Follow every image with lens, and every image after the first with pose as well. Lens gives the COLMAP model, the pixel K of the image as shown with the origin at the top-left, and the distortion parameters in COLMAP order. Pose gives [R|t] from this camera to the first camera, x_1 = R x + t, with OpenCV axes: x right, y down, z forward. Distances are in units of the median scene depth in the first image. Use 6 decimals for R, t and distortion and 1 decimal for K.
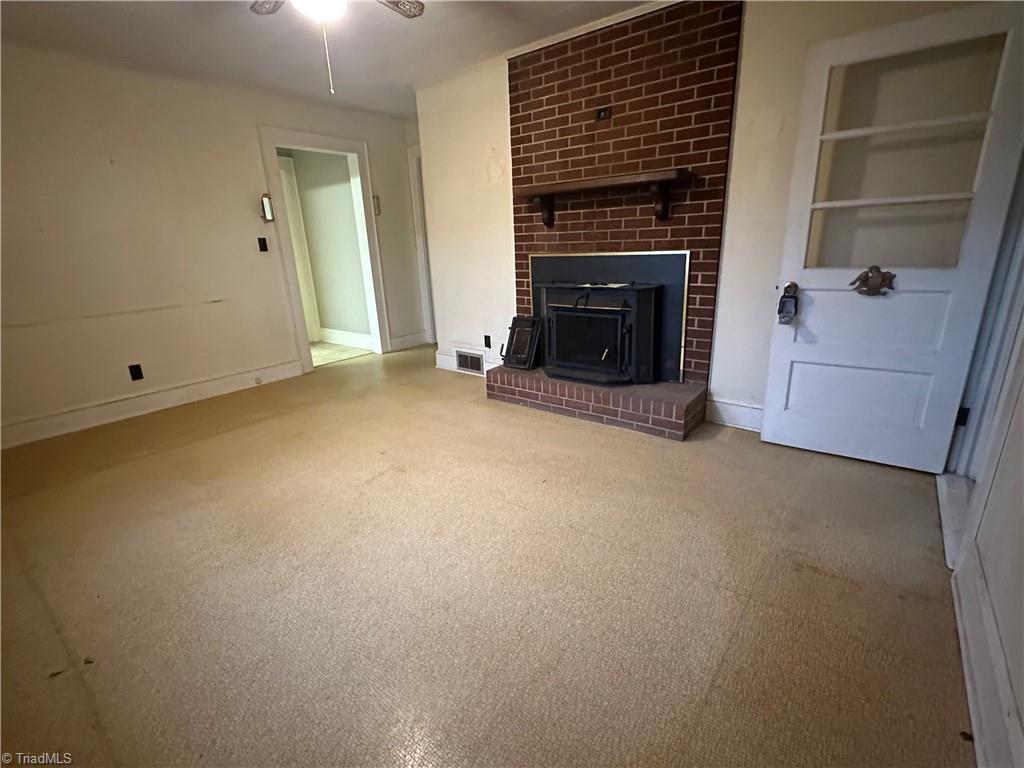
lens RADIAL K [[482.2, 0, 512.0], [0, 482.2, 384.0], [0, 0, 1]] dist [-0.002327, -0.000448]
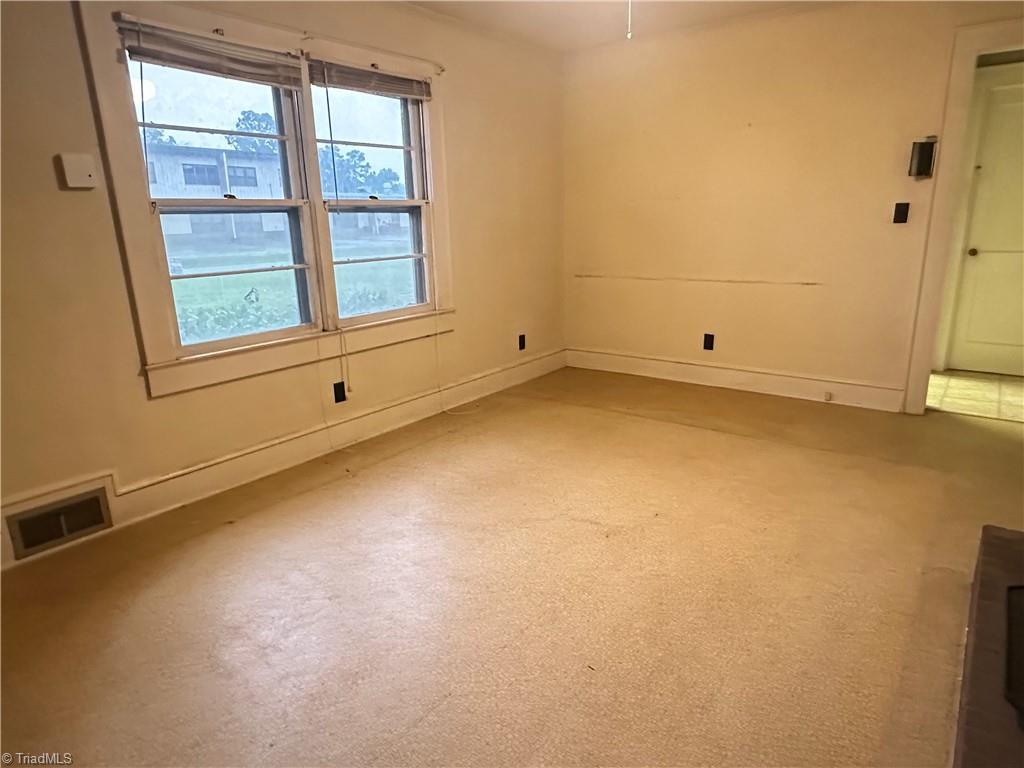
lens RADIAL K [[620.1, 0, 507.8], [0, 620.1, 393.5], [0, 0, 1]] dist [0.004600, 0.001175]
pose [[-0.002955, 0.311506, -0.950240, 0.514674], [-0.260172, 0.917280, 0.301510, -0.226184], [0.965558, 0.248116, 0.078335, 0.588984]]
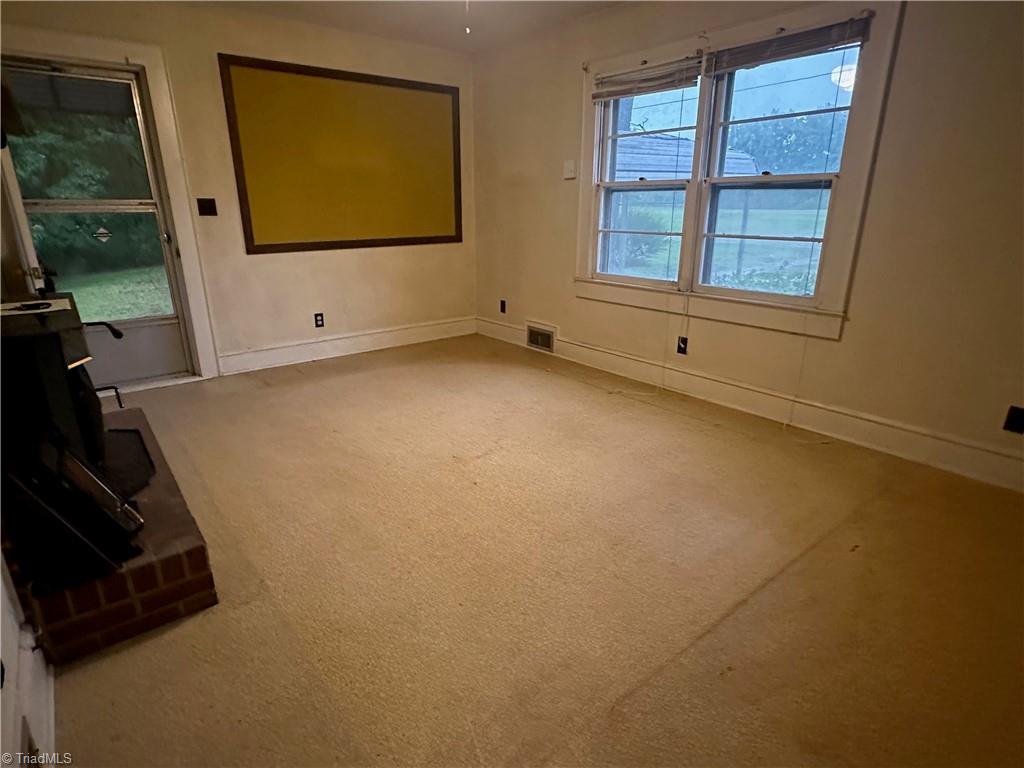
lens RADIAL K [[538.0, 0, 510.5], [0, 538.0, 386.2], [0, 0, 1]] dist [-0.003436, -0.001097]
pose [[-0.974743, -0.030931, 0.221175, -0.457752], [0.101041, 0.822122, 0.560274, -0.418645], [-0.199163, 0.568471, -0.798232, 1.423882]]
